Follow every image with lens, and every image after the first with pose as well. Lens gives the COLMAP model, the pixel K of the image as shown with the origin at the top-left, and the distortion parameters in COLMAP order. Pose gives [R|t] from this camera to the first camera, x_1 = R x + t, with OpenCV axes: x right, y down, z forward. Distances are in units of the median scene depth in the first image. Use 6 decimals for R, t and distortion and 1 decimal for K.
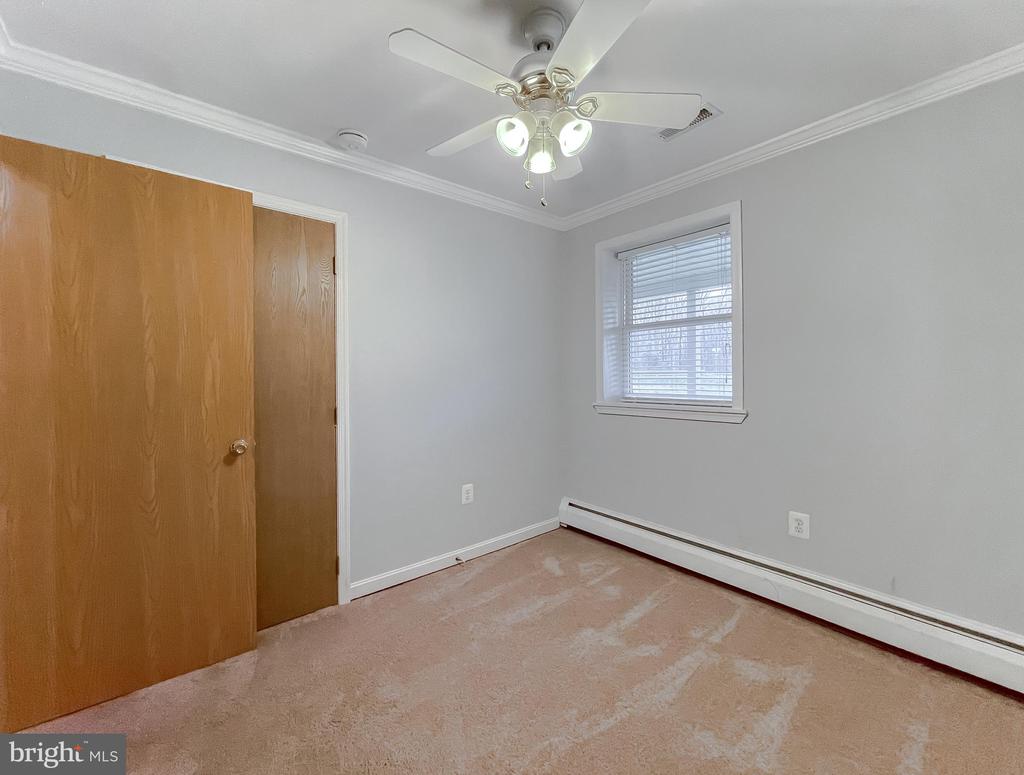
lens RADIAL K [[414.3, 0, 513.6], [0, 414.3, 386.7], [0, 0, 1]] dist [-0.001201, -0.000187]
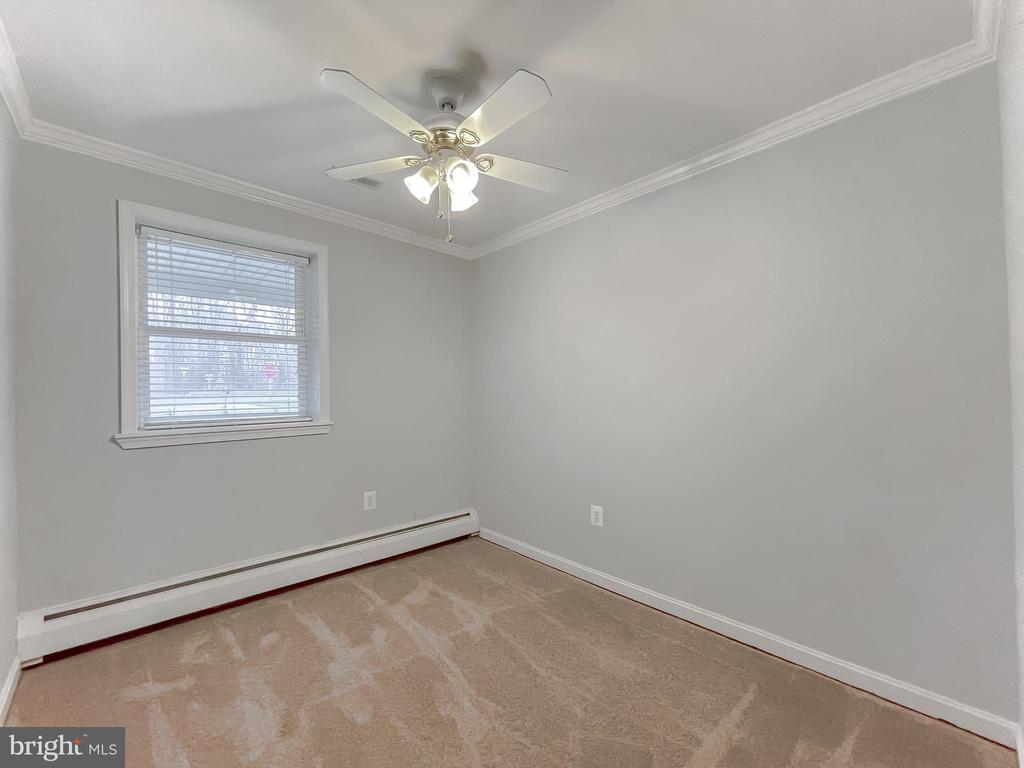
lens RADIAL K [[419.2, 0, 506.3], [0, 419.2, 386.8], [0, 0, 1]] dist [-0.001185, -0.000067]
pose [[-0.035311, 0.011729, 0.999308, -0.658656], [0.028668, 0.999532, -0.010719, -0.017129], [-0.998965, 0.028270, -0.035631, 0.523439]]
